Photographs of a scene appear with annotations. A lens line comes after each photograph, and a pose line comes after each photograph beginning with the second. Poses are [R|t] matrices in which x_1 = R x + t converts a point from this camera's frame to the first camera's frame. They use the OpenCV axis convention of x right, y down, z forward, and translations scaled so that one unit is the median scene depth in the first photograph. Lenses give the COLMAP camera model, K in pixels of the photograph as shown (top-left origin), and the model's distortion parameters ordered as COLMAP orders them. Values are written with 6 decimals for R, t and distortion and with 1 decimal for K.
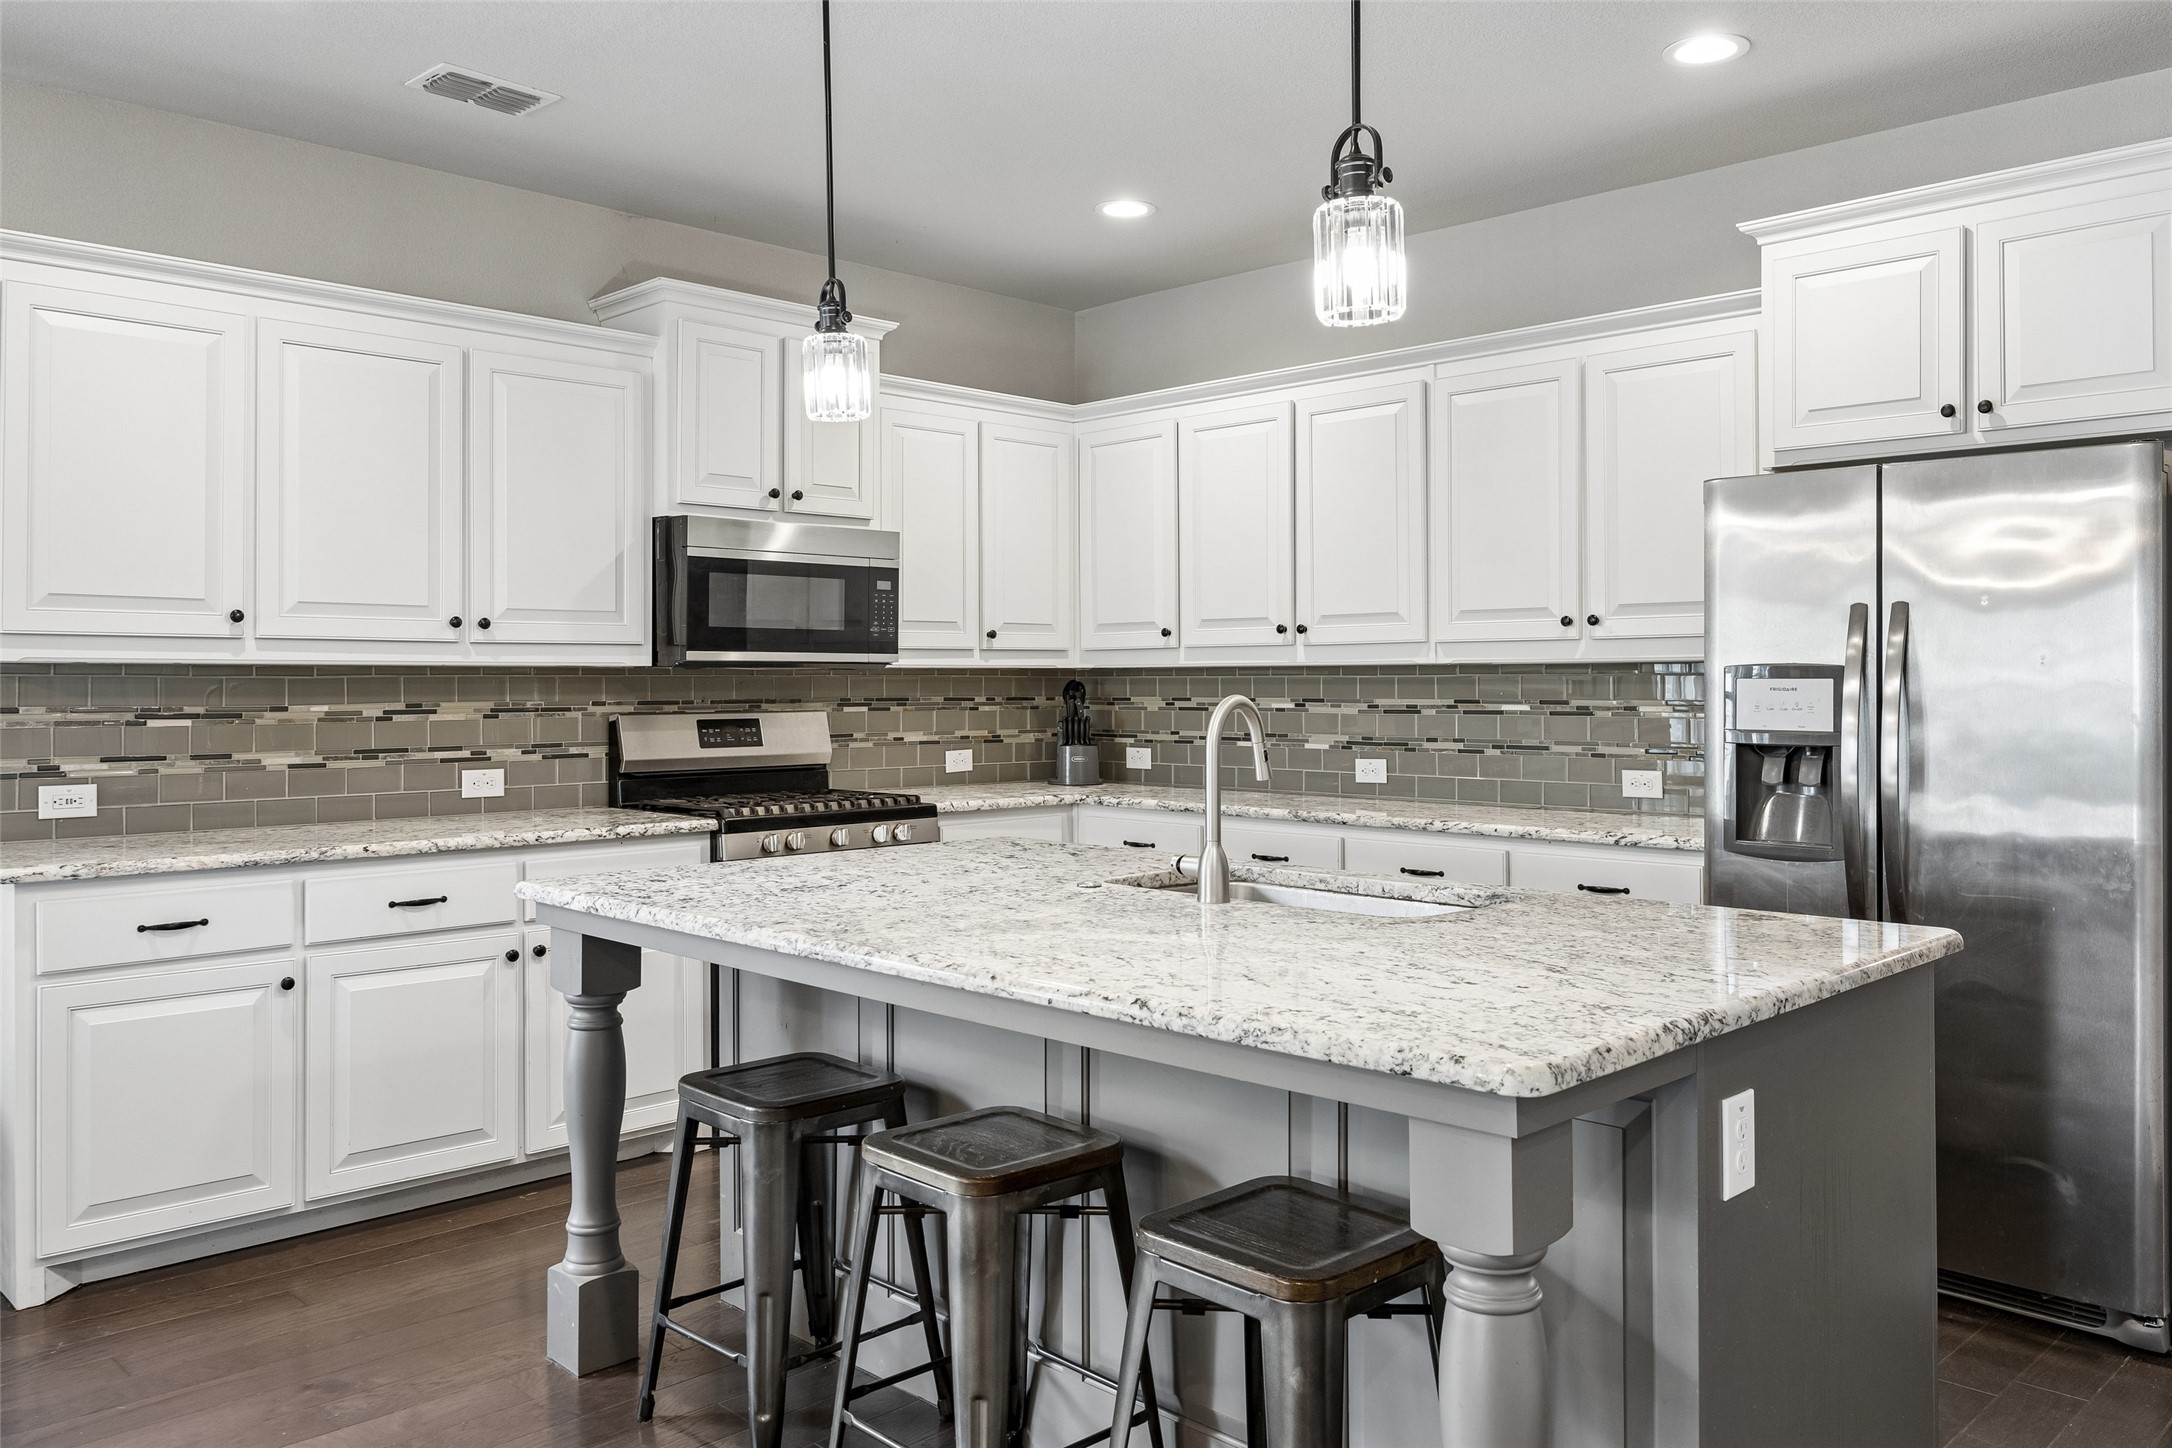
lens RADIAL K [[1640.9, 0, 1082.2], [0, 1640.9, 708.8], [0, 0, 1]] dist [-0.017460, -0.007441]
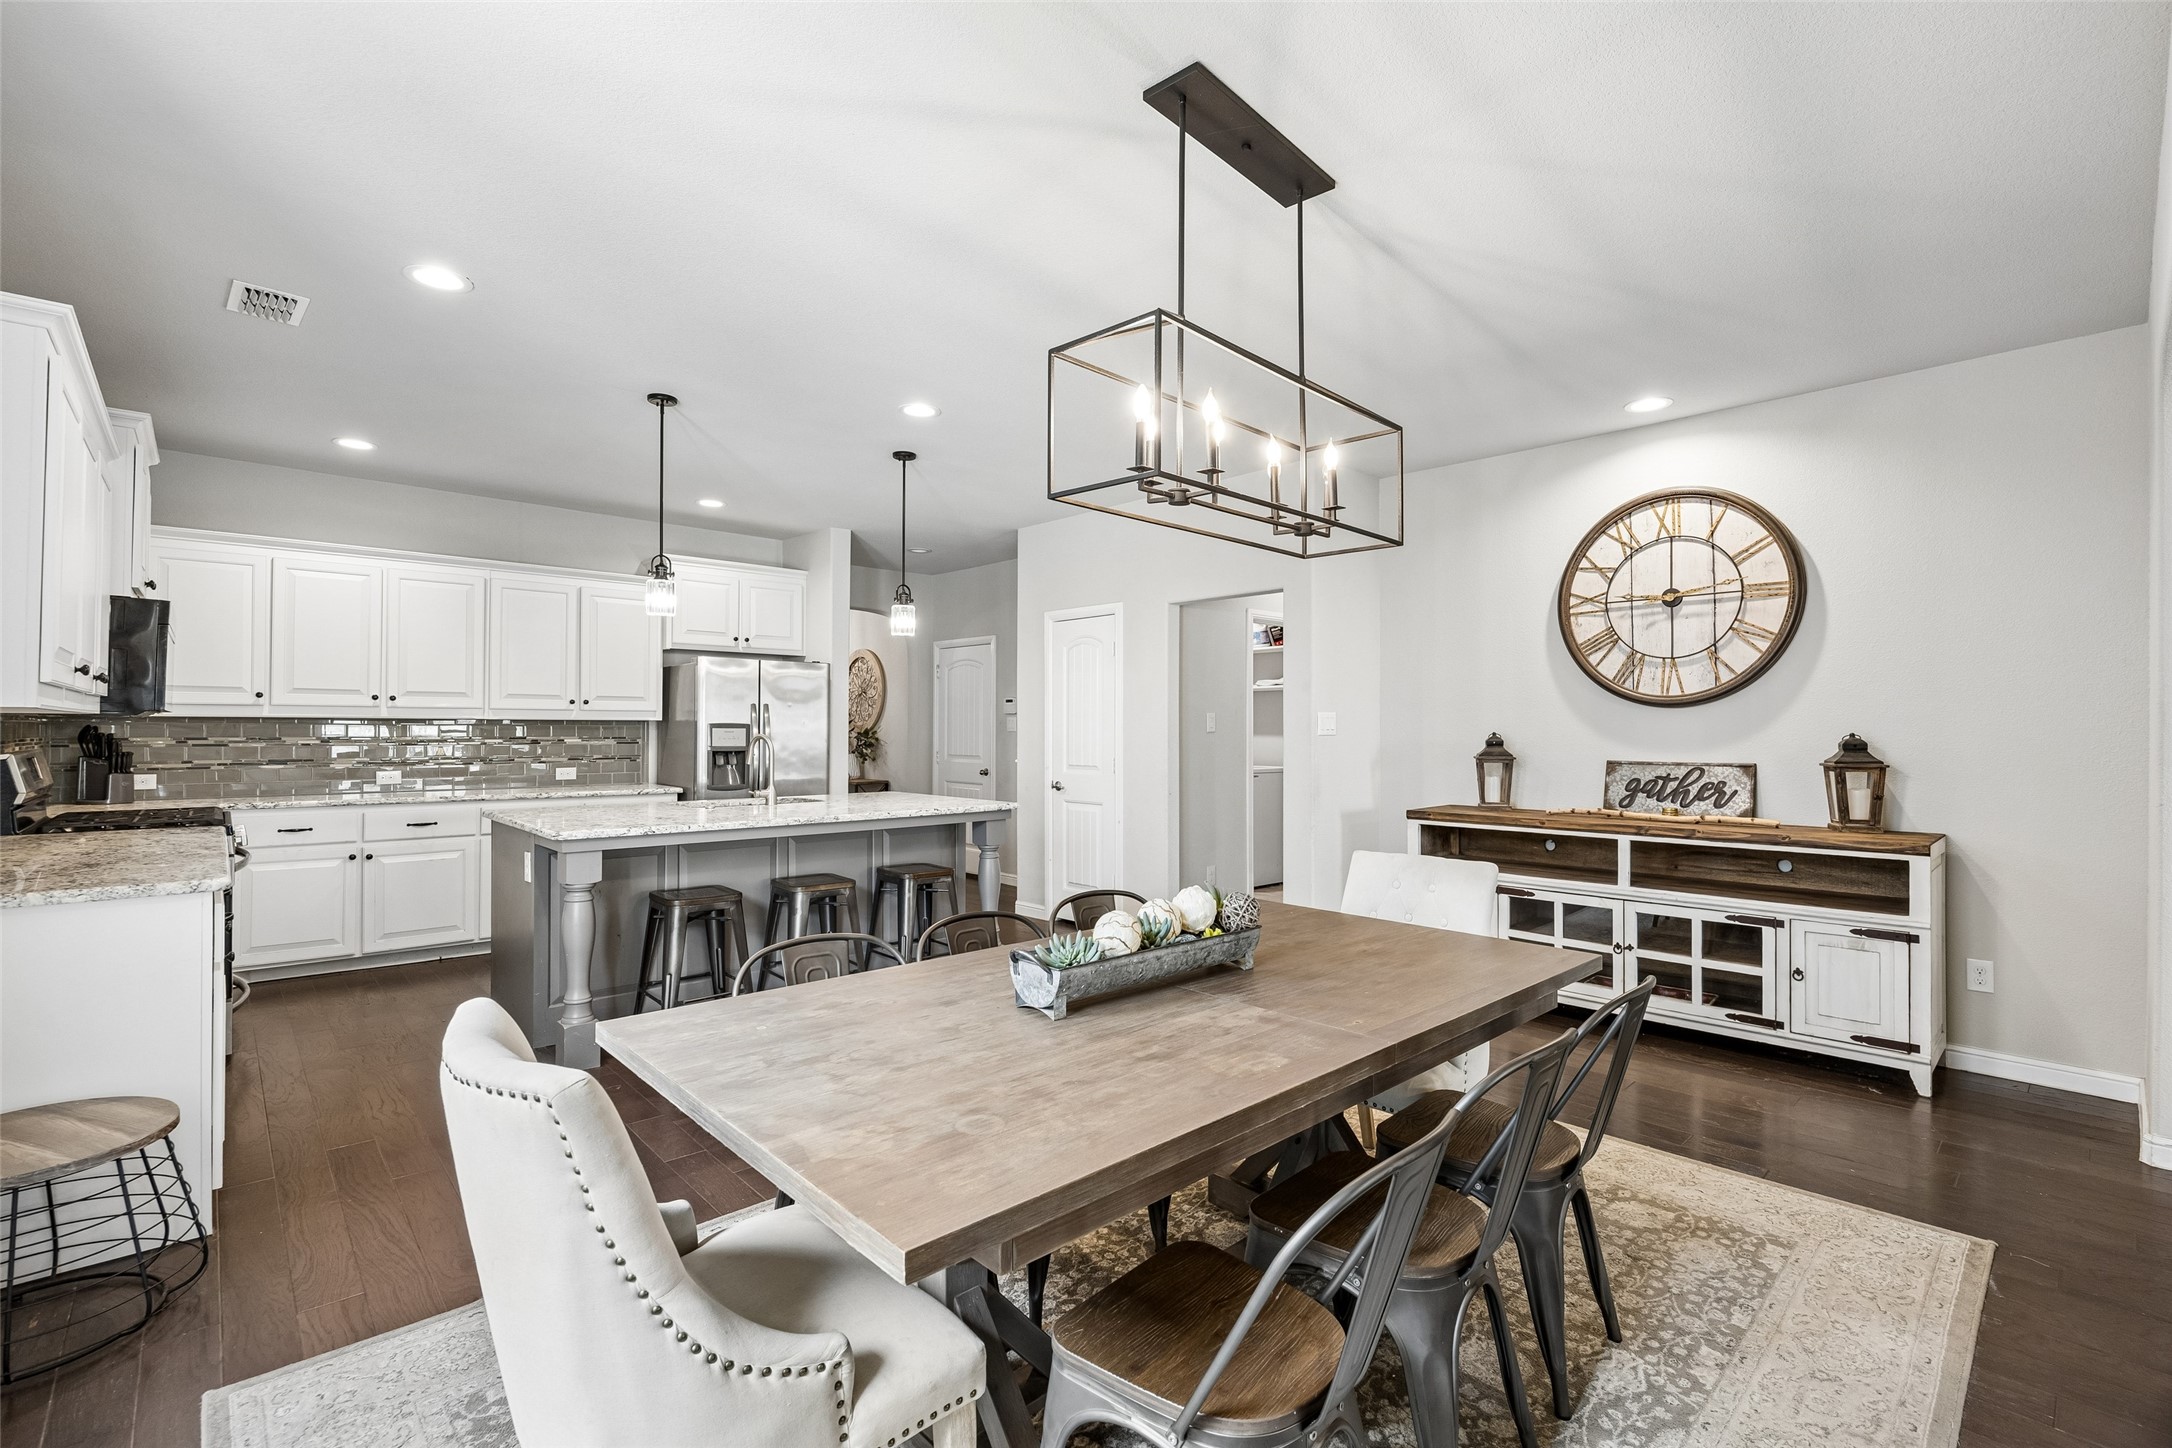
lens RADIAL K [[995.2, 0, 1088.4], [0, 995.2, 725.7], [0, 0, 1]] dist [0.000870, -0.000094]
pose [[0.036260, 0.005447, 0.999328, -1.001905], [0.011870, 0.999912, -0.005881, -0.003666], [-0.999272, 0.012075, 0.036192, 0.229940]]
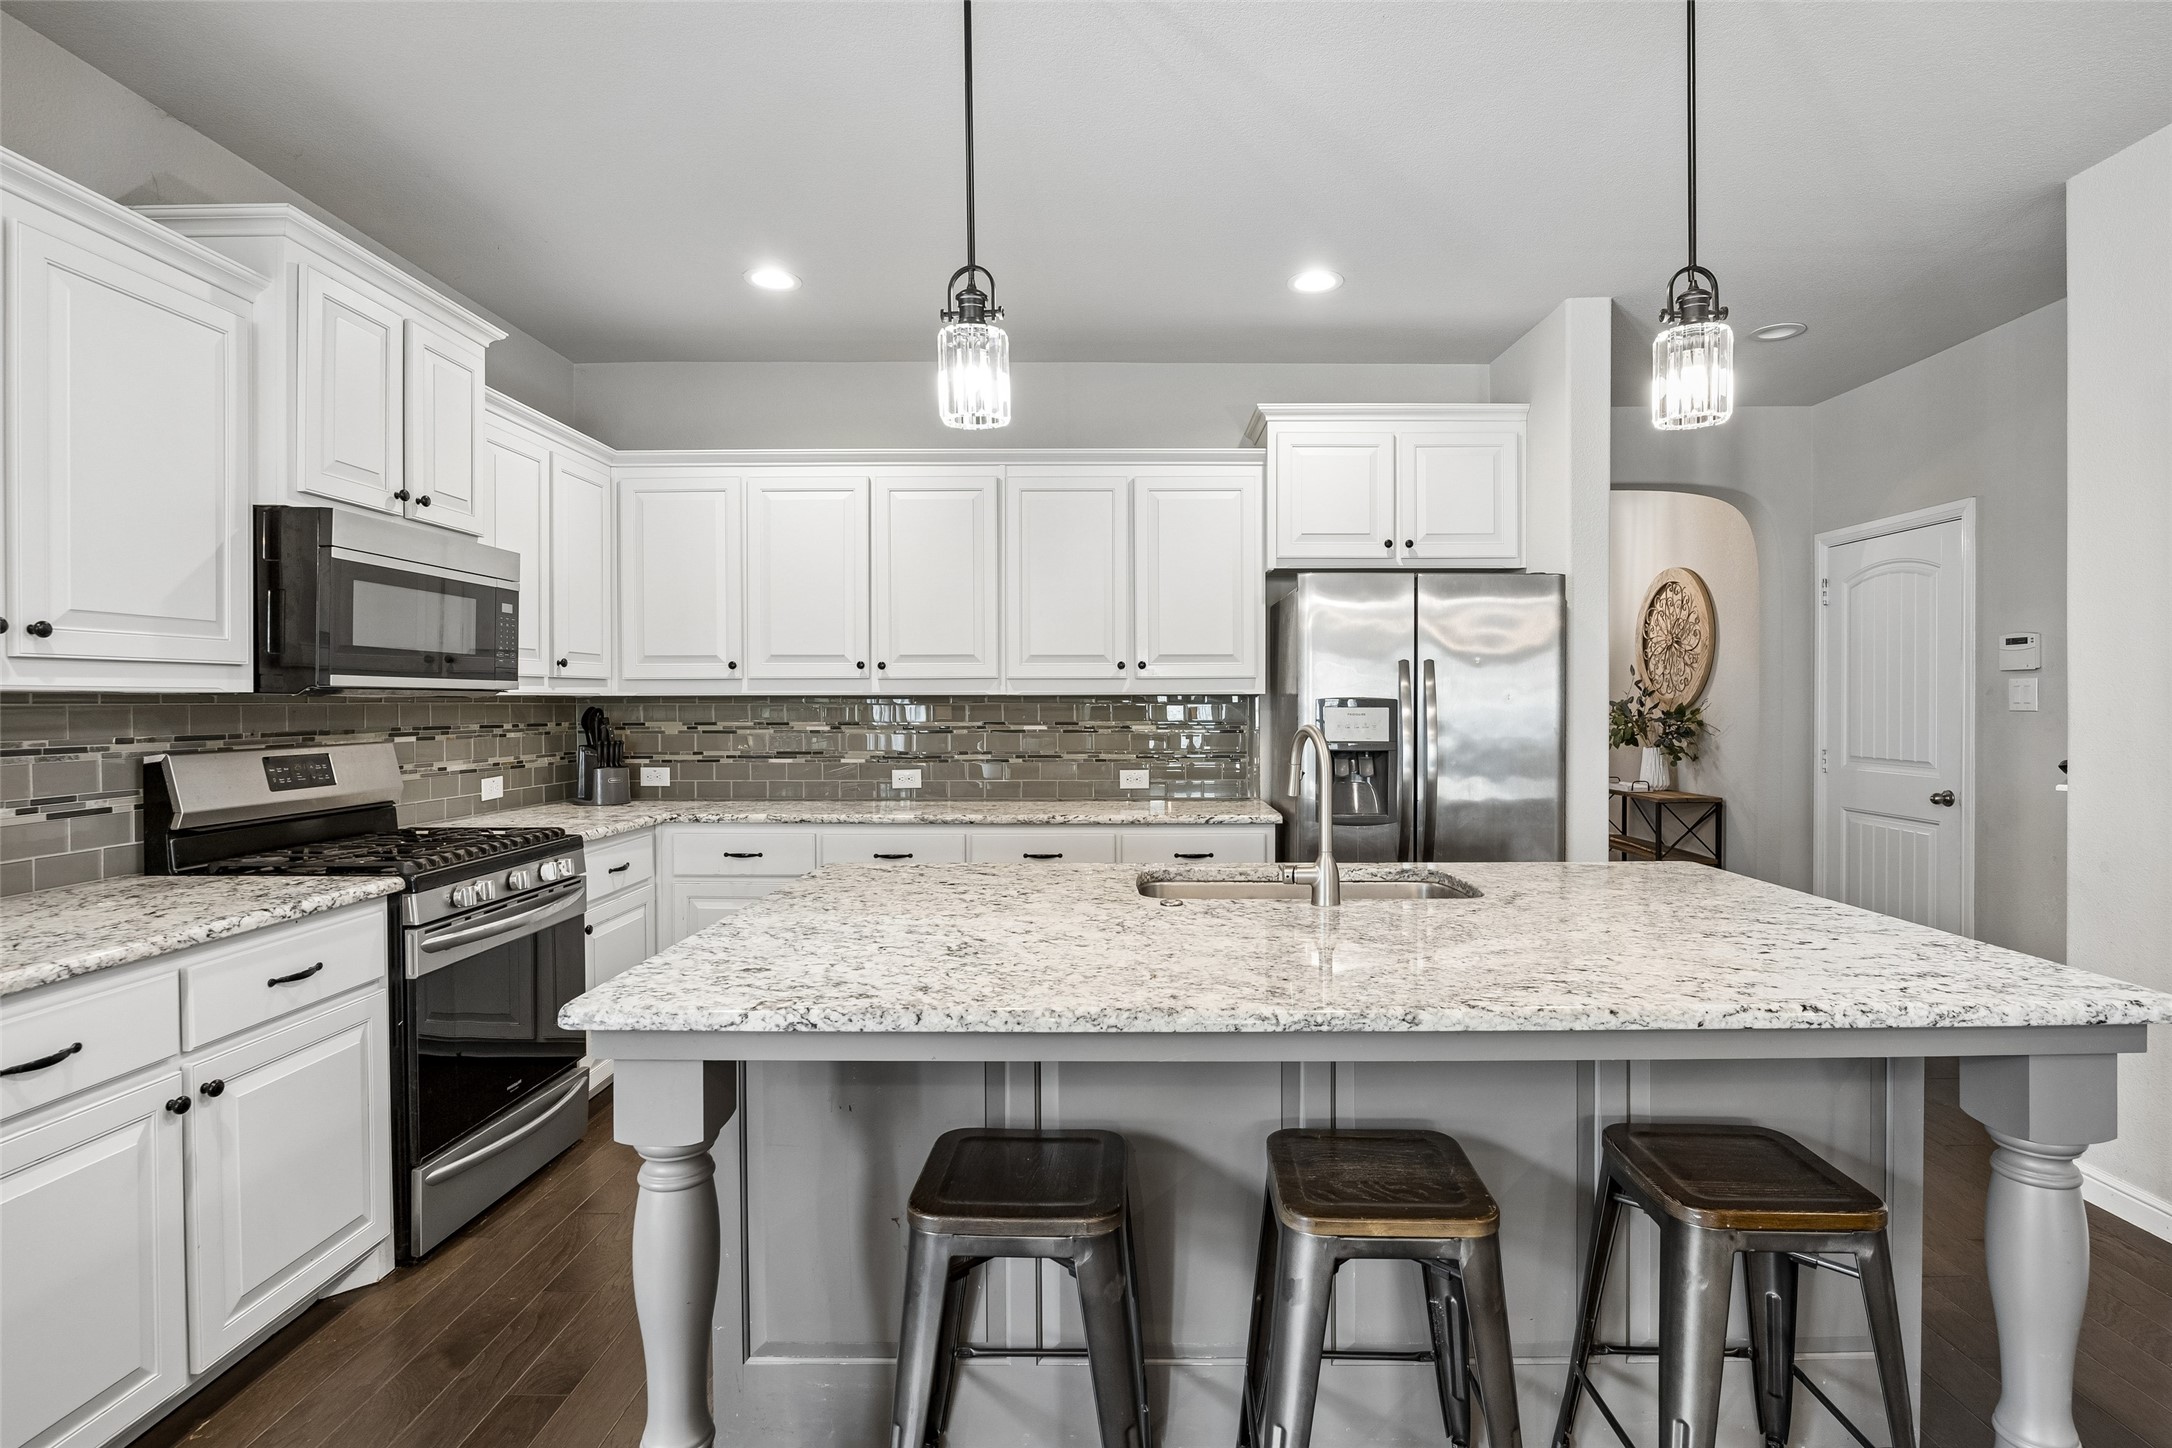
lens RADIAL K [[1068.8, 0, 1104.9], [0, 1068.8, 719.8], [0, 0, 1]] dist [-0.010313, -0.002977]
pose [[0.706062, -0.010817, 0.708067, -0.341938], [0.011804, 0.999924, 0.003505, -0.009964], [-0.708051, 0.005883, 0.706137, 0.352398]]
